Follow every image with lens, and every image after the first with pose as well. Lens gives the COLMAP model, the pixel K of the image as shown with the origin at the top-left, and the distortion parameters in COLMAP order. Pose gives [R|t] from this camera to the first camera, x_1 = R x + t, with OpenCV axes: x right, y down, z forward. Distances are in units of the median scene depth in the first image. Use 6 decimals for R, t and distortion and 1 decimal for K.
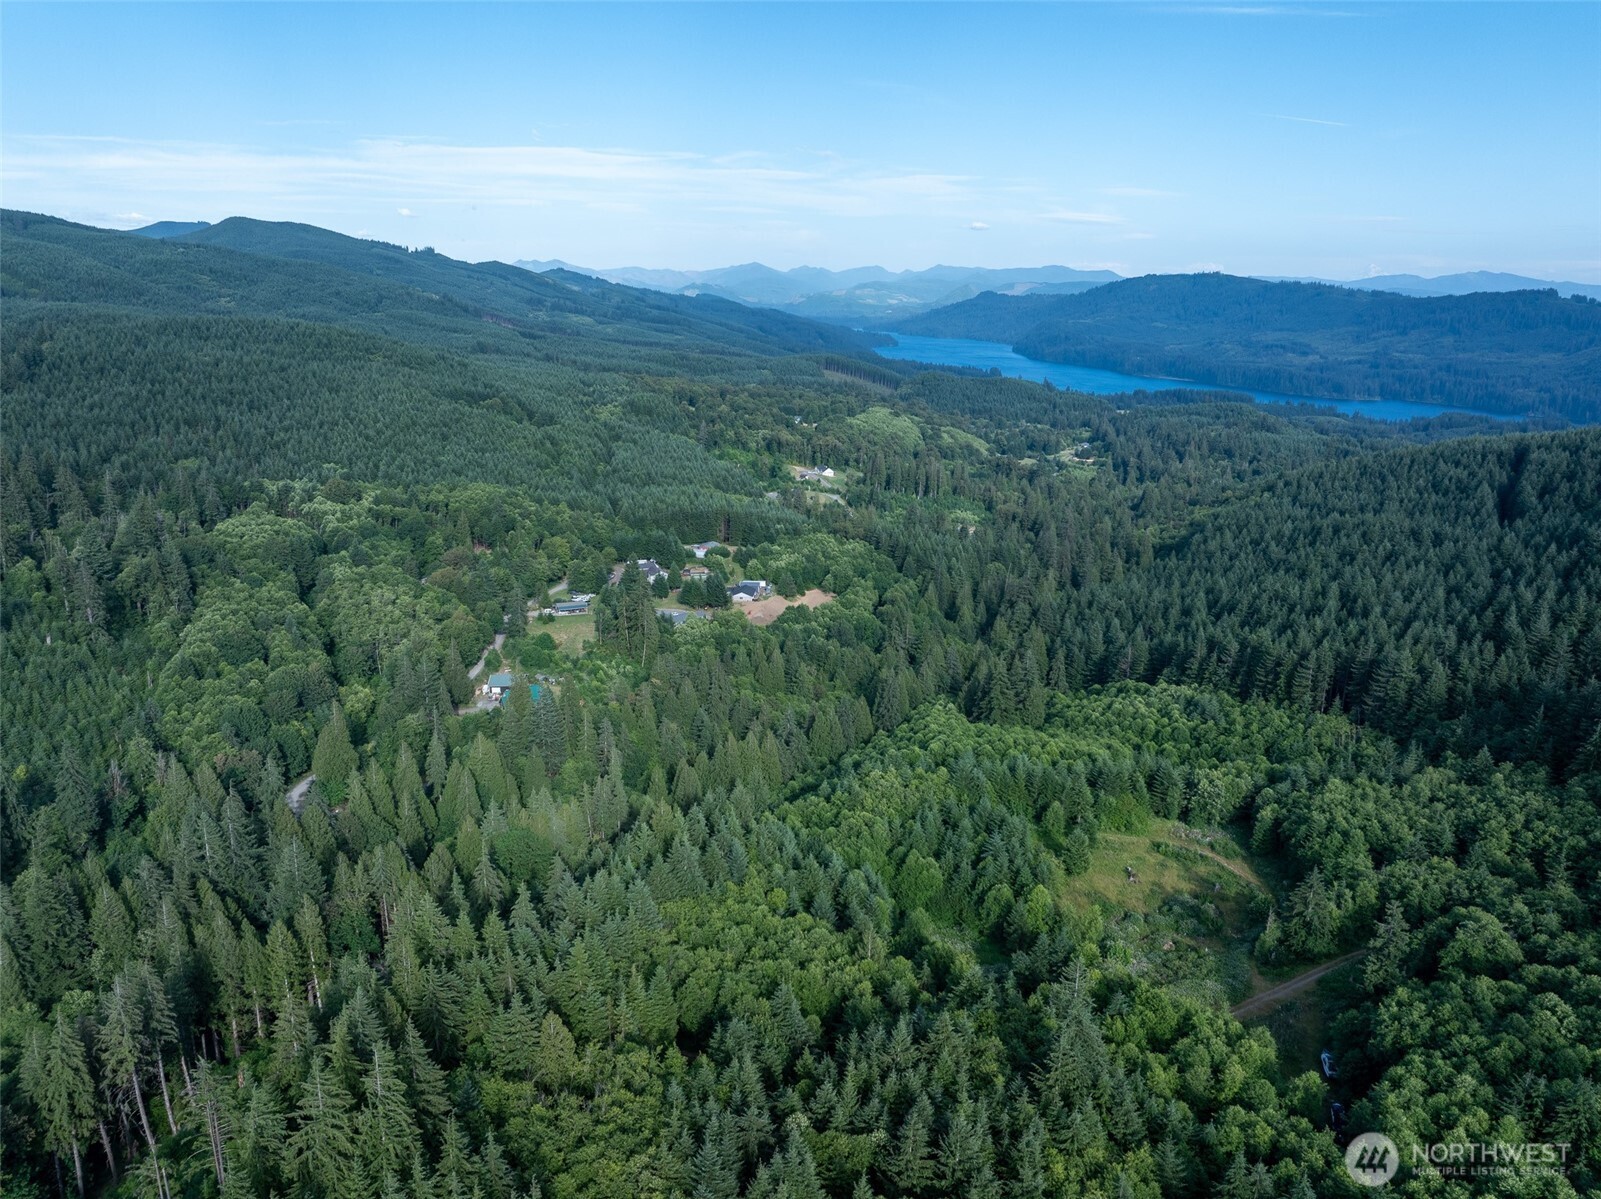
lens RADIAL K [[1145.7, 0, 801.6], [0, 1145.7, 599.5], [0, 0, 1]] dist [-0.046091, 0.019770]
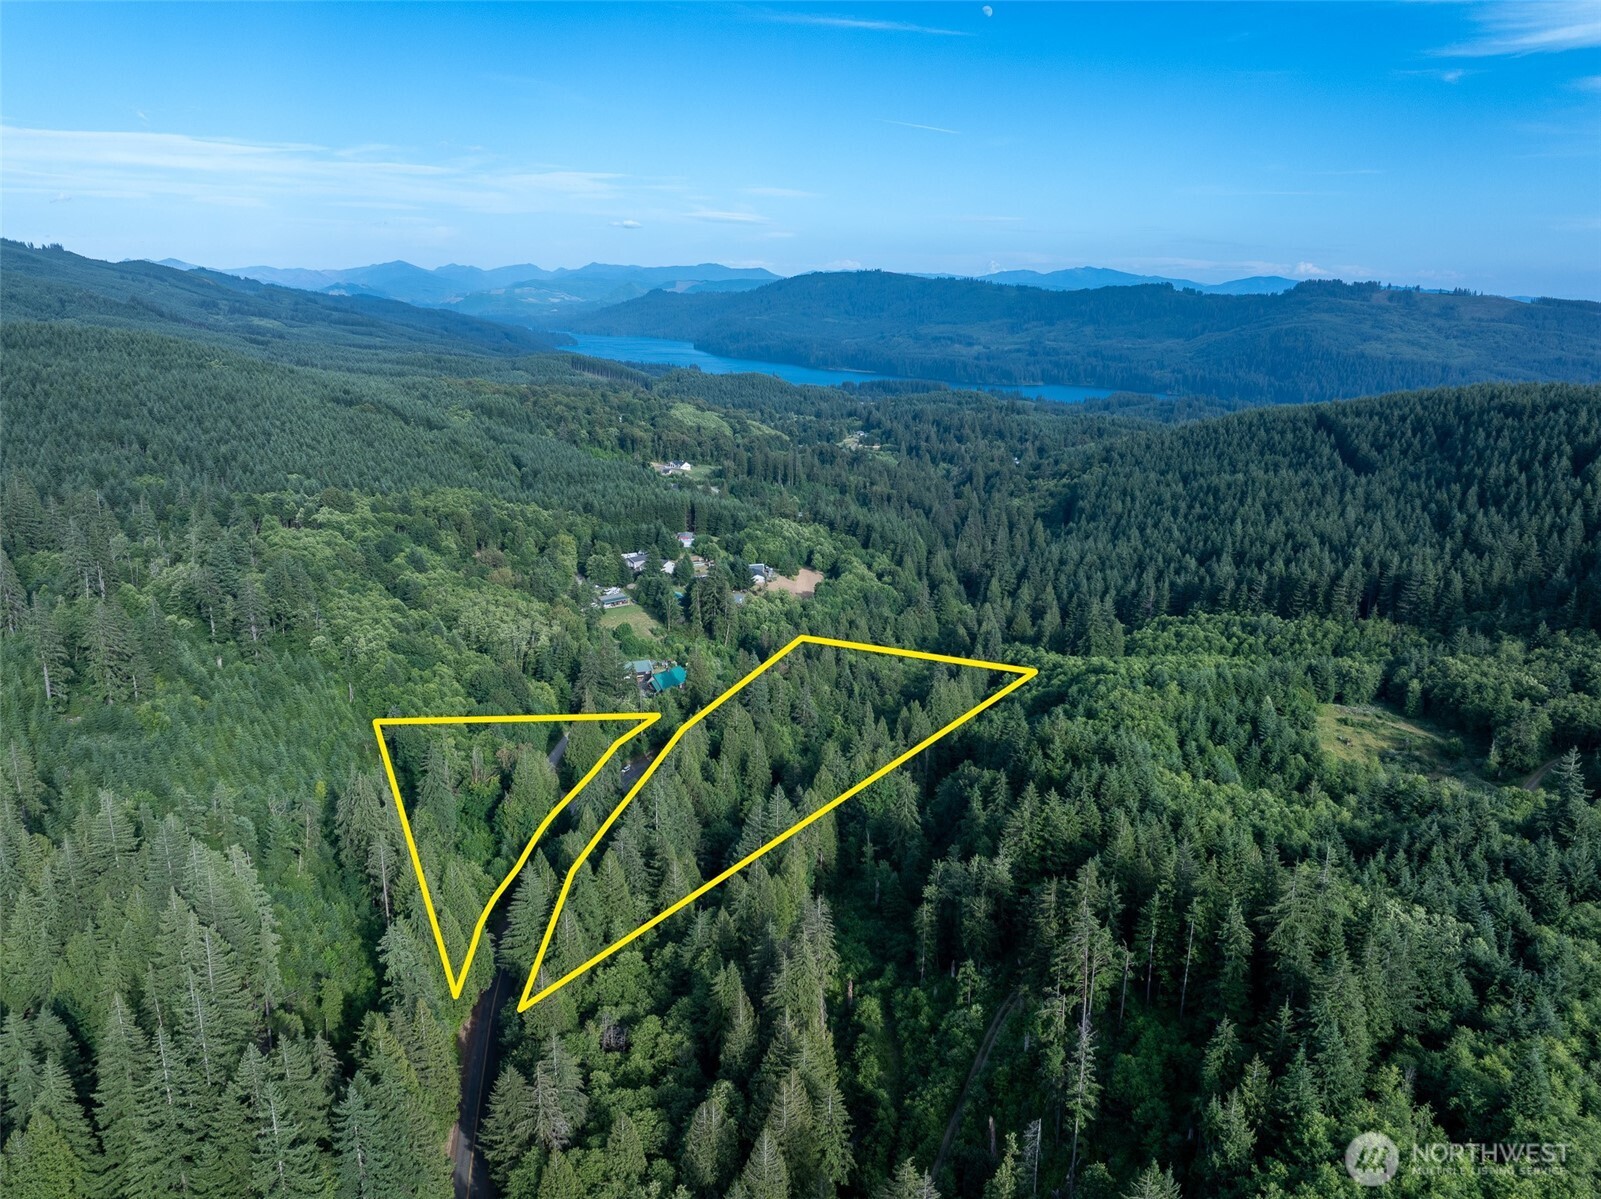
lens RADIAL K [[1145.7, 0, 813.1], [0, 1145.7, 598.6], [0, 0, 1]] dist [-0.046091, 0.019770]
pose [[0.955141, -0.079574, 0.285259, -0.078469], [0.079319, 0.996771, 0.012468, 0.001771], [-0.285331, 0.010718, 0.958369, -0.008525]]
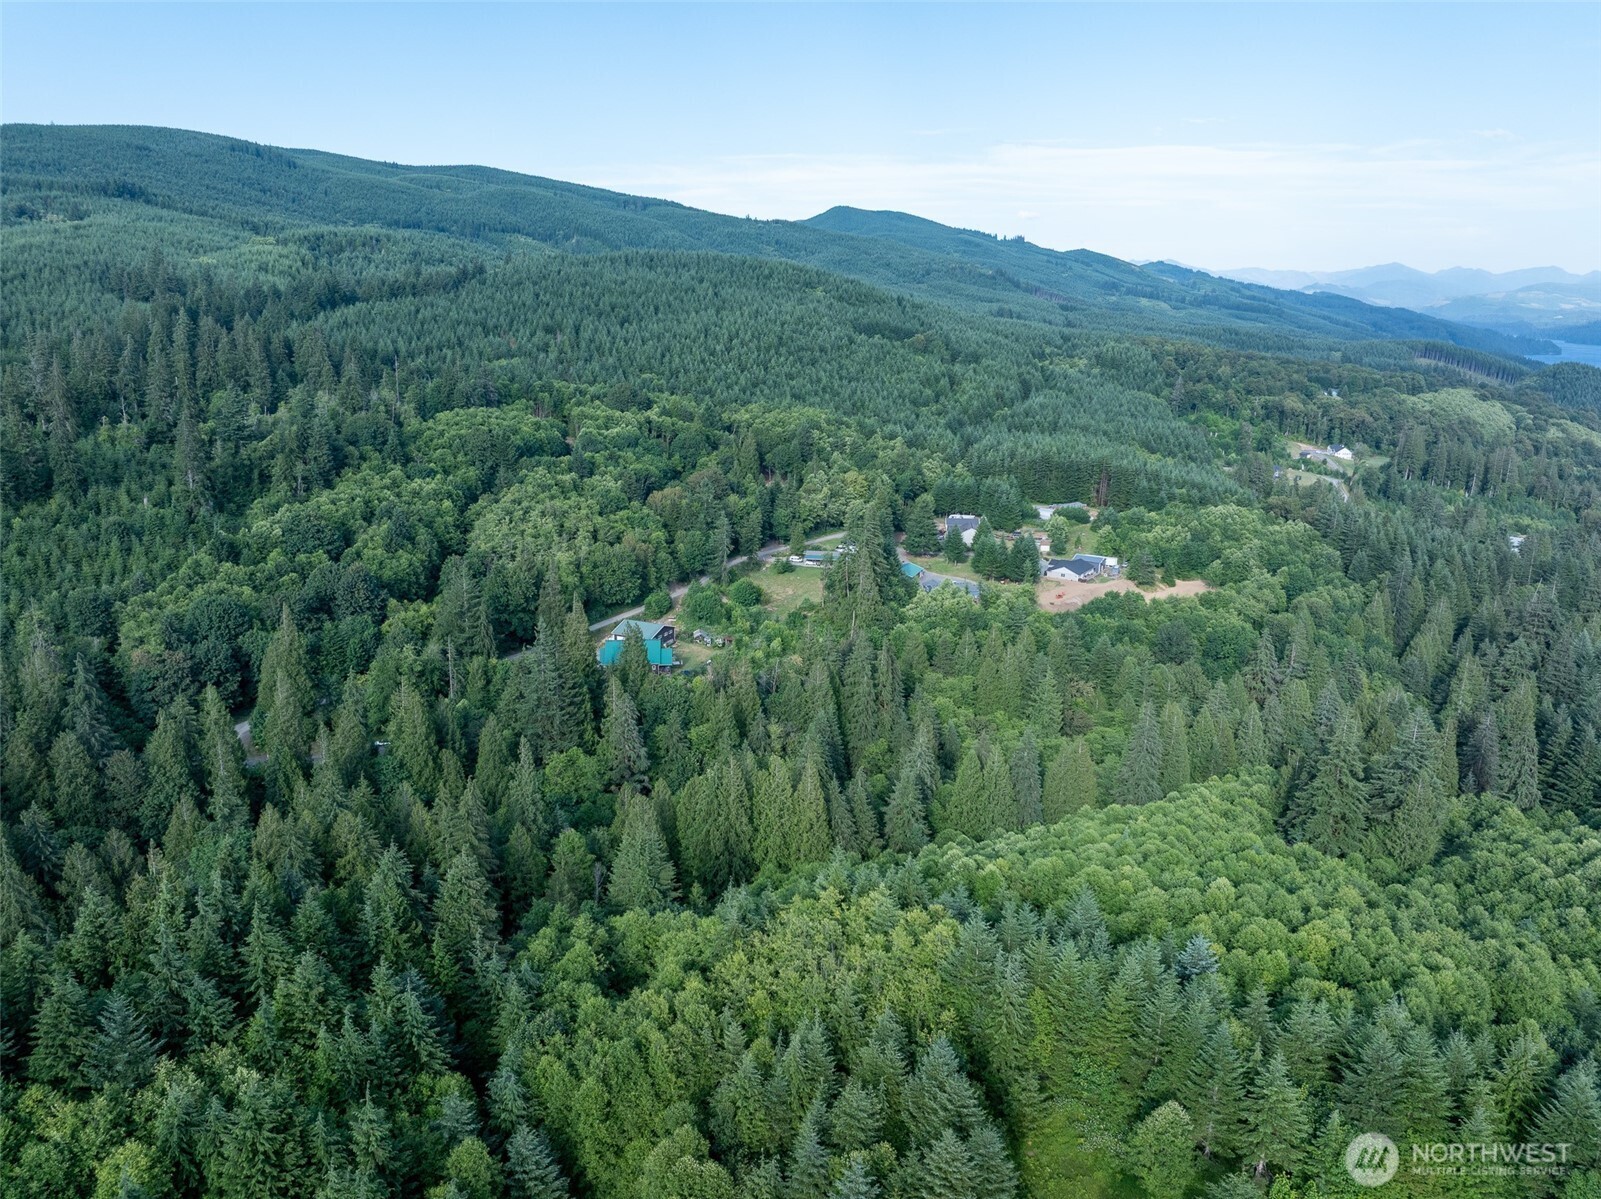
lens RADIAL K [[1145.7, 0, 807.3], [0, 1145.7, 595.3], [0, 0, 1]] dist [-0.046091, 0.019770]
pose [[0.875557, 0.123250, -0.467129, 0.034294], [-0.125733, 0.991723, 0.025995, 0.003043], [0.466467, 0.035974, 0.883807, 0.081944]]
